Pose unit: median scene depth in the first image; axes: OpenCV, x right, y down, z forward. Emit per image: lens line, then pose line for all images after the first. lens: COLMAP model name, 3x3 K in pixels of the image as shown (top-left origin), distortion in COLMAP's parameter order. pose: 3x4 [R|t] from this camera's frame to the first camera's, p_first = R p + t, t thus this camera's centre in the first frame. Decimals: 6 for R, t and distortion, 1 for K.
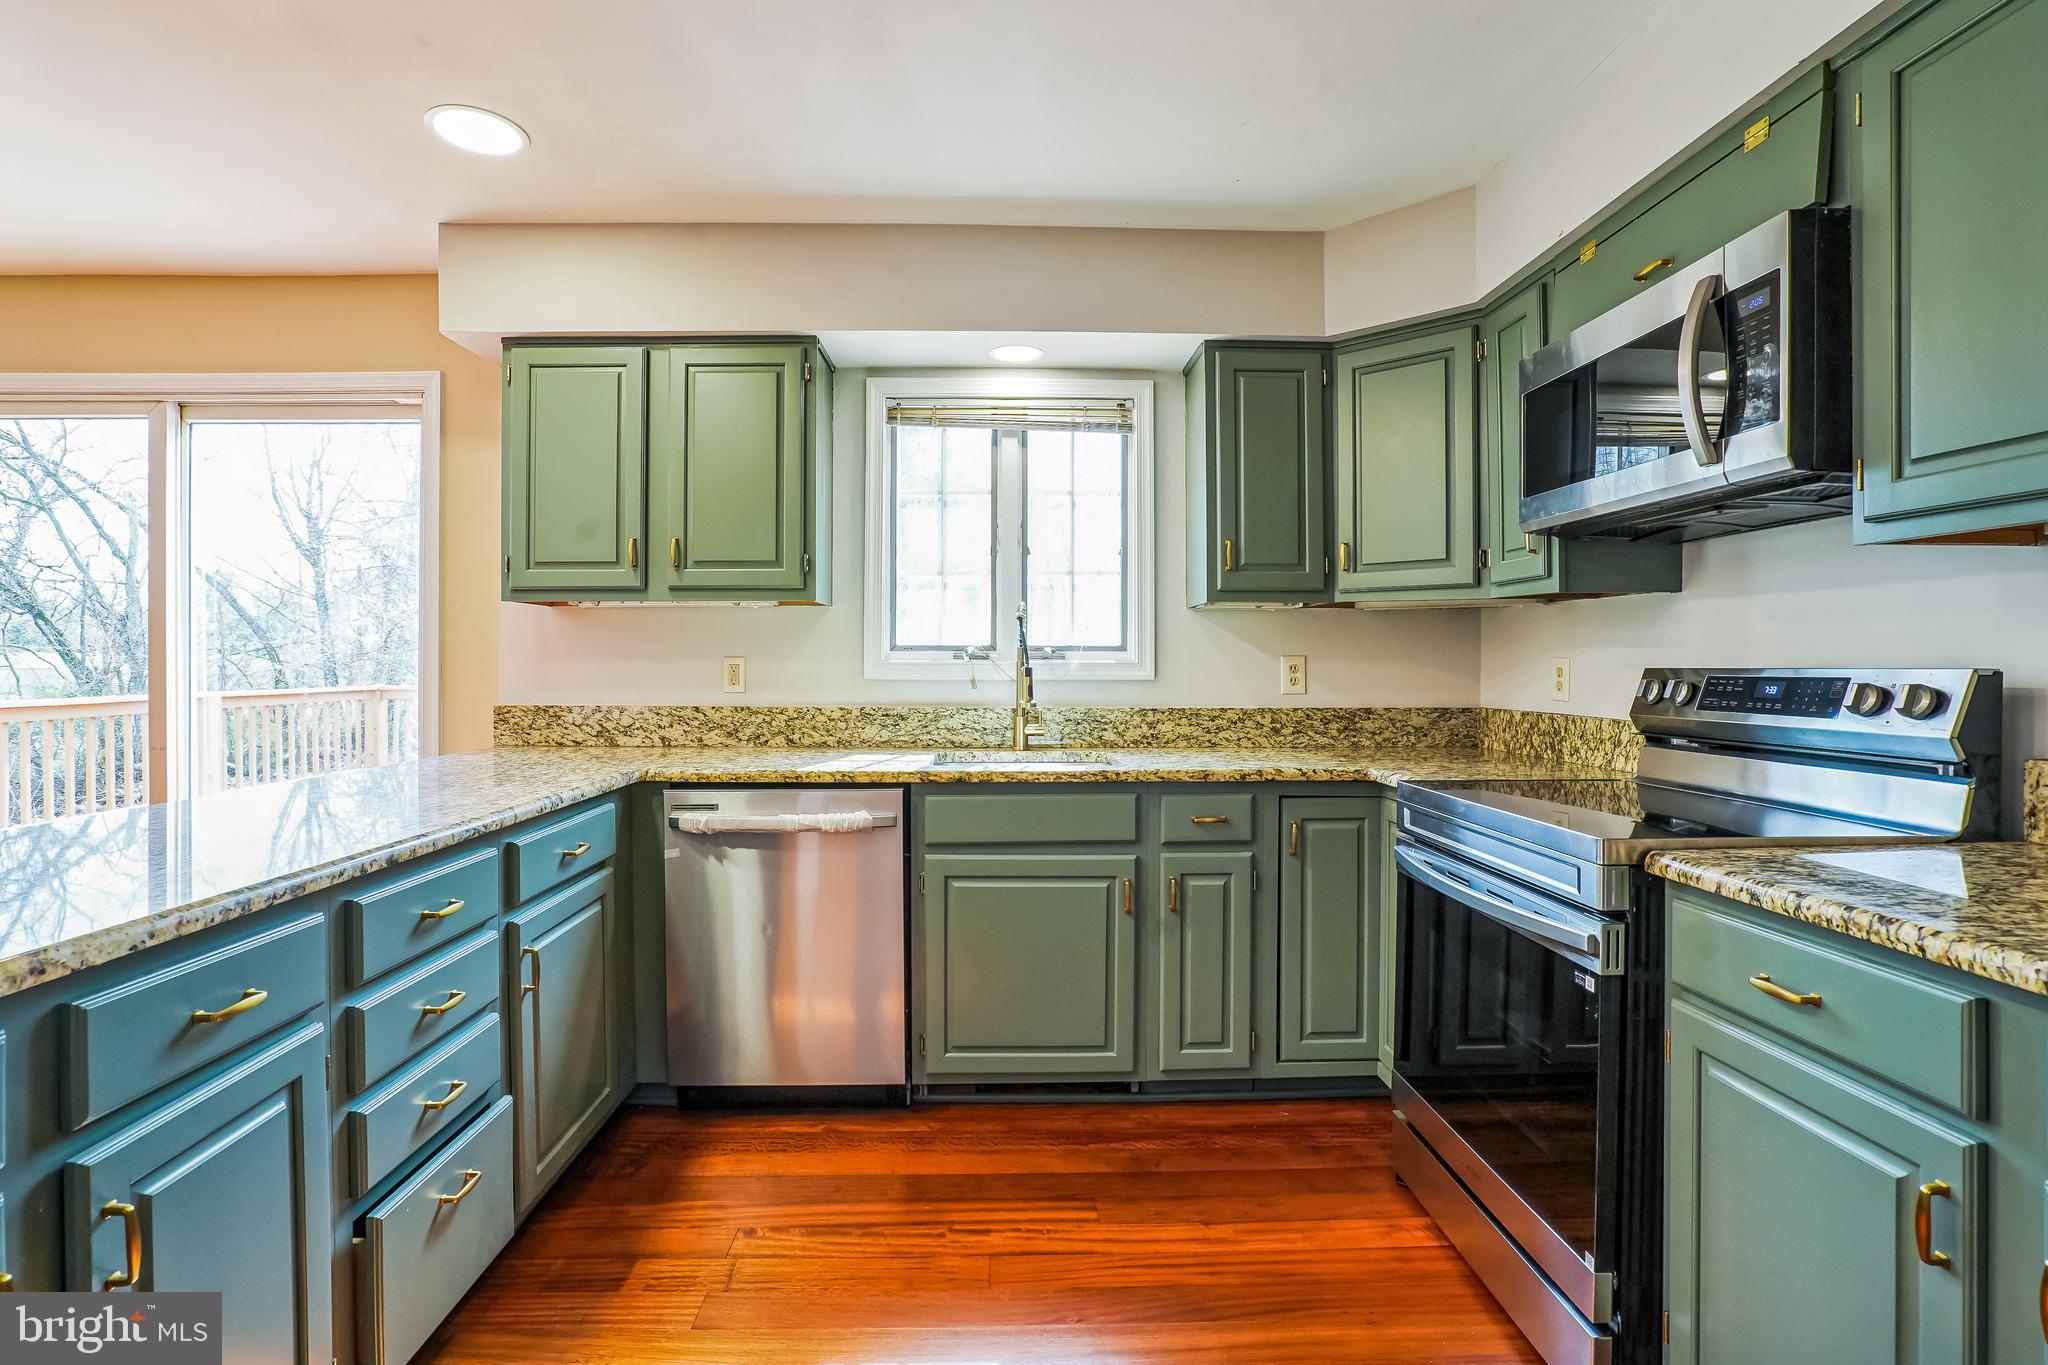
lens RADIAL K [[959.9, 0, 1019.3], [0, 959.9, 671.6], [0, 0, 1]] dist [-0.064556, 0.029994]
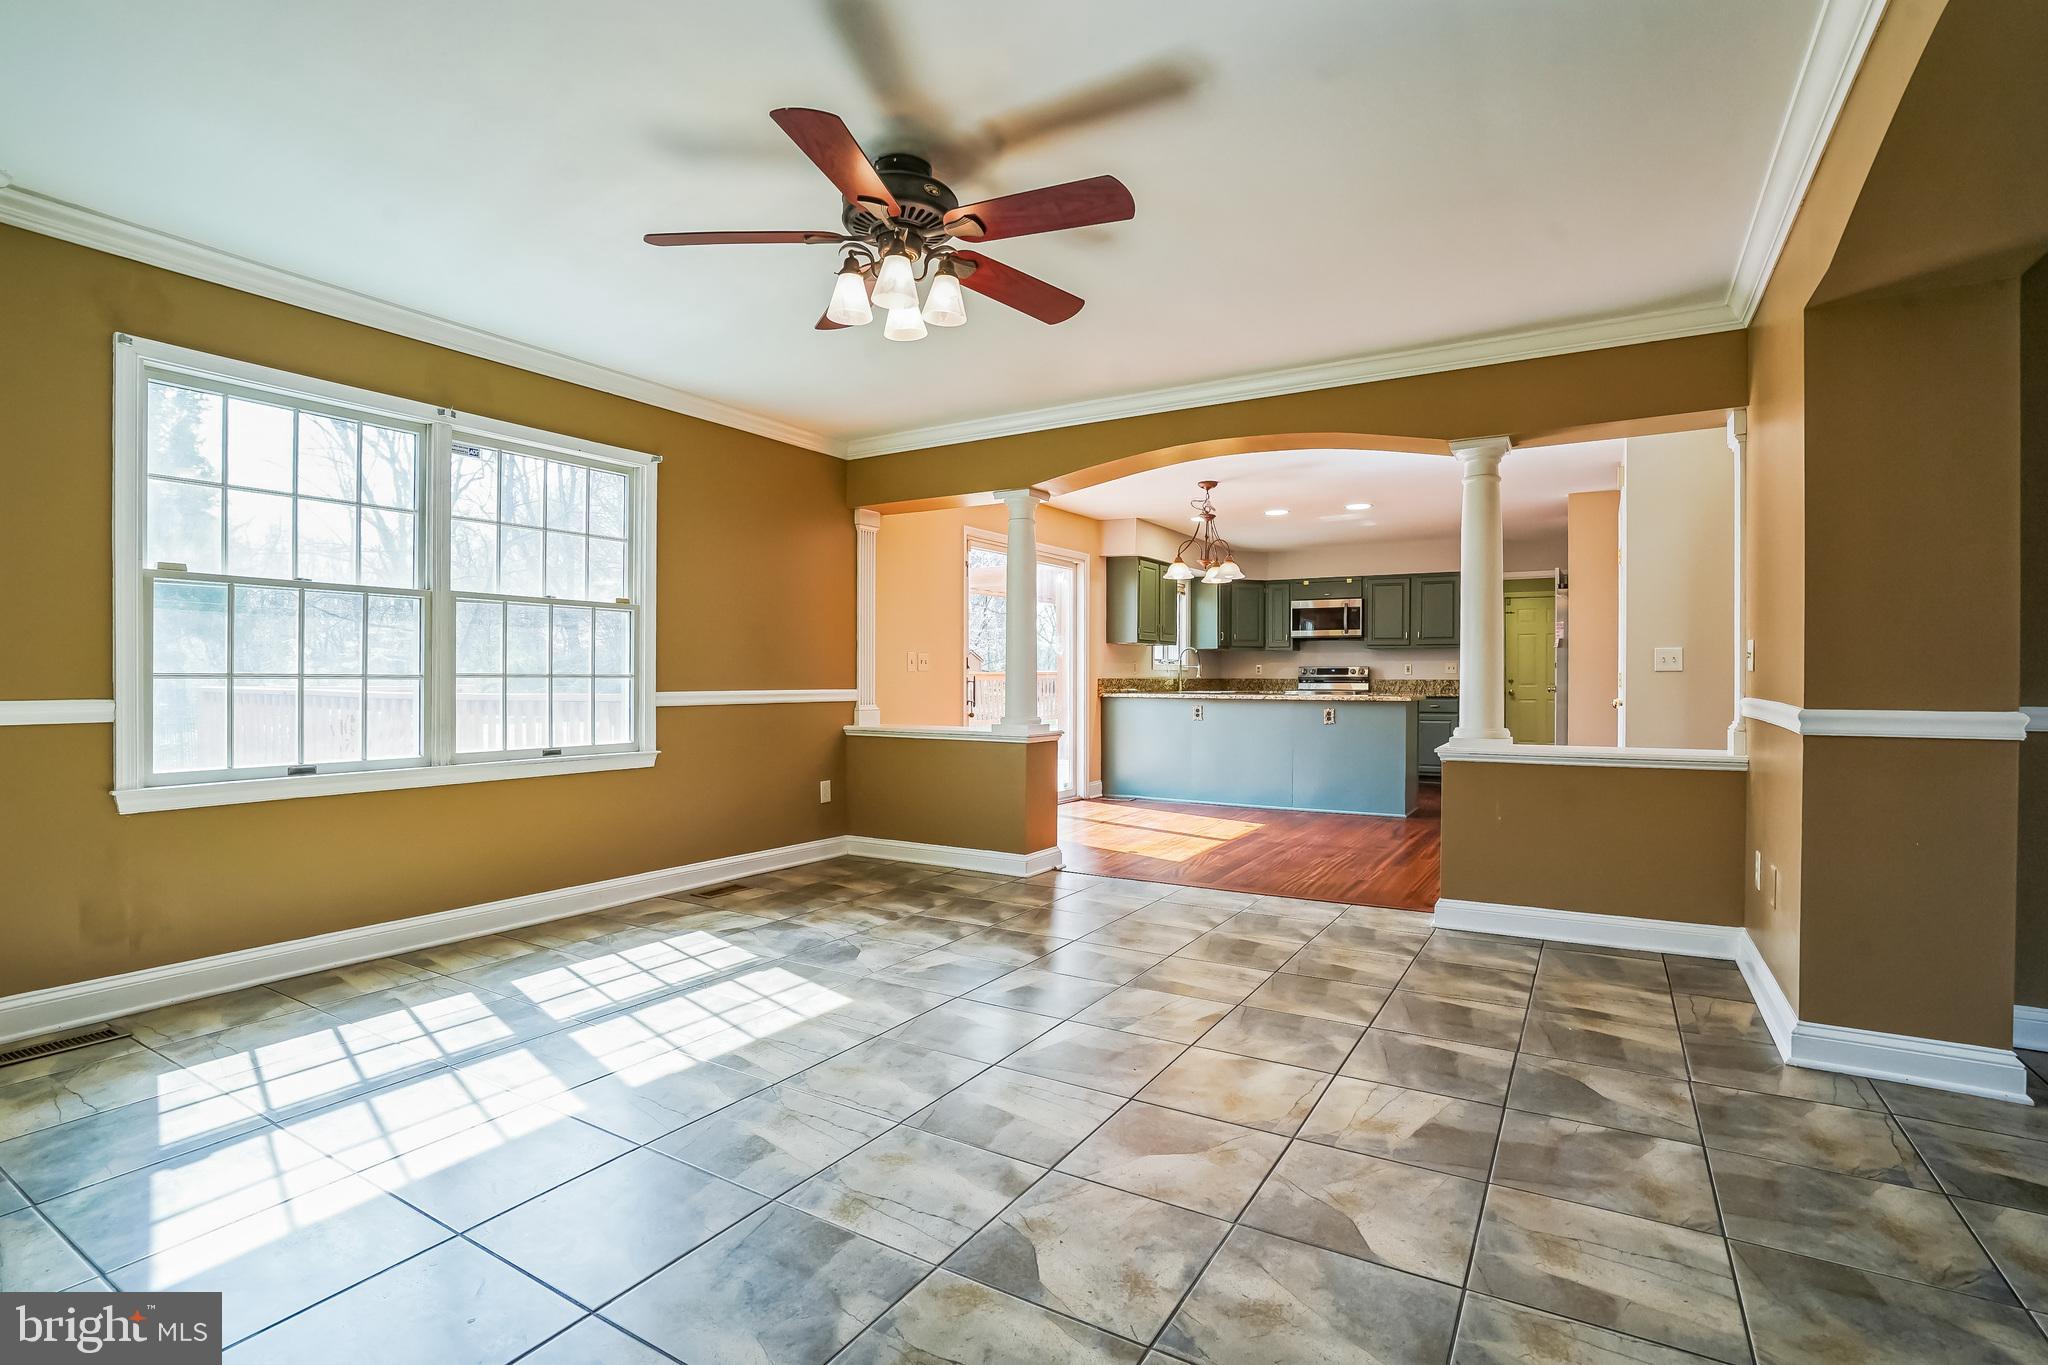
lens RADIAL K [[959.9, 0, 1019.3], [0, 959.9, 671.6], [0, 0, 1]] dist [-0.064556, 0.029994]
pose [[0.543842, 0.002991, 0.839182, -3.367047], [0.005049, 0.999964, -0.006836, 0.037579], [-0.839172, 0.007955, 0.543807, -0.361214]]
